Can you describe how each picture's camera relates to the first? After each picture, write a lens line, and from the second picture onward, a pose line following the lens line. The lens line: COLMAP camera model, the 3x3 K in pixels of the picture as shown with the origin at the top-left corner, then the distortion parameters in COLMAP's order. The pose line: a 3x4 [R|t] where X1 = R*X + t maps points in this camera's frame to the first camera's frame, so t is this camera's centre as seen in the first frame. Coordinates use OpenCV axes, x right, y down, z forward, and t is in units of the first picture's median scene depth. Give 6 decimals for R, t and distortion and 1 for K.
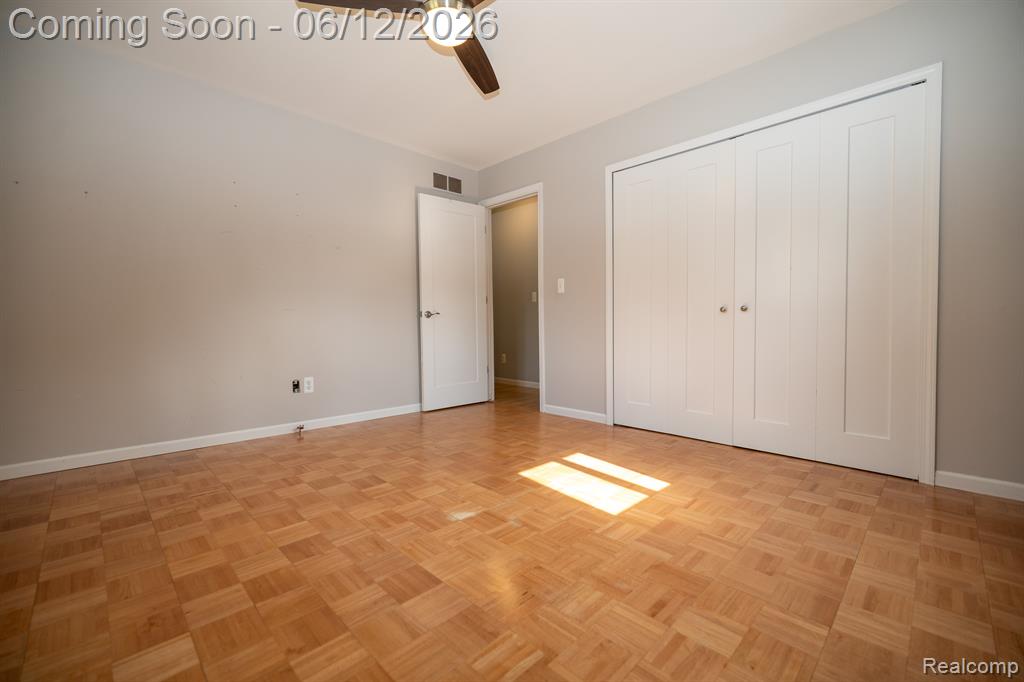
lens RADIAL K [[430.4, 0, 518.9], [0, 430.4, 337.9], [0, 0, 1]] dist [0.000953, 0.000705]
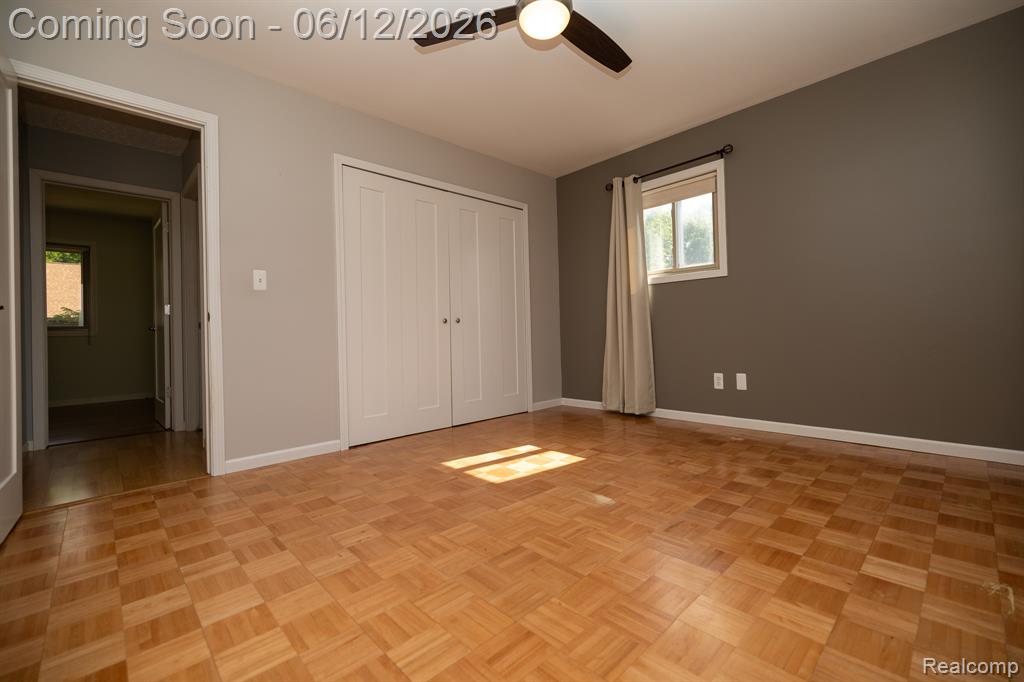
lens RADIAL K [[430.4, 0, 521.5], [0, 430.4, 332.8], [0, 0, 1]] dist [0.000953, 0.000705]
pose [[0.023710, 0.007727, 0.999689, -1.059472], [0.056295, 0.998373, -0.009052, -0.008344], [-0.998133, 0.056492, 0.023236, 0.998625]]
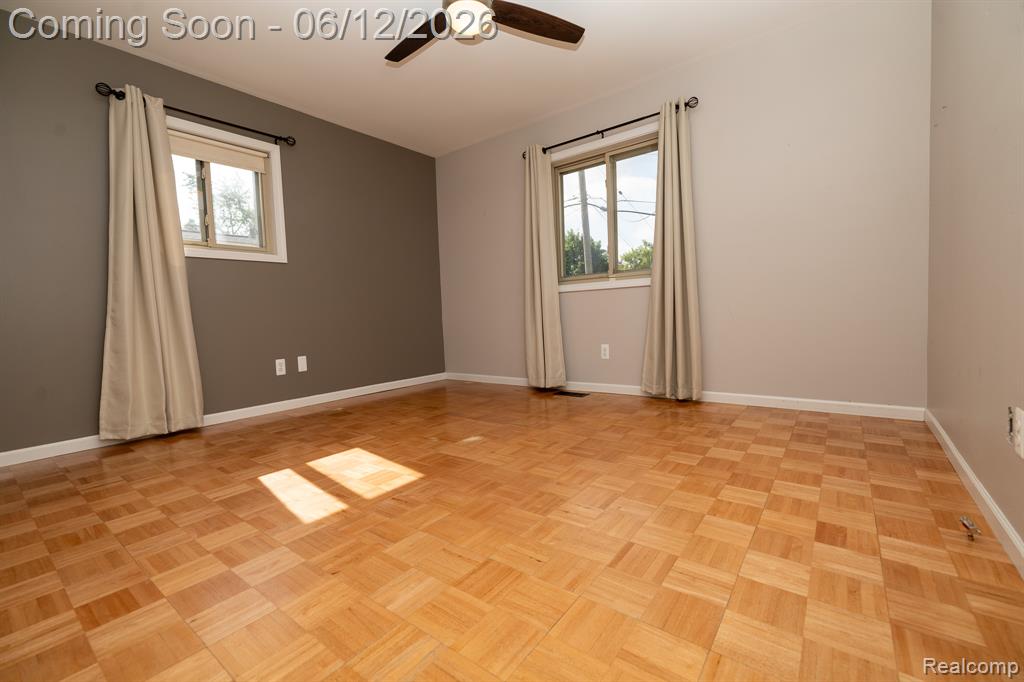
lens RADIAL K [[430.4, 0, 510.9], [0, 430.4, 339.4], [0, 0, 1]] dist [0.000953, 0.000705]
pose [[-0.992794, 0.054844, -0.106548, -0.105792], [0.044973, 0.994656, 0.092937, -0.014760], [0.111076, 0.087476, -0.989955, 2.003738]]
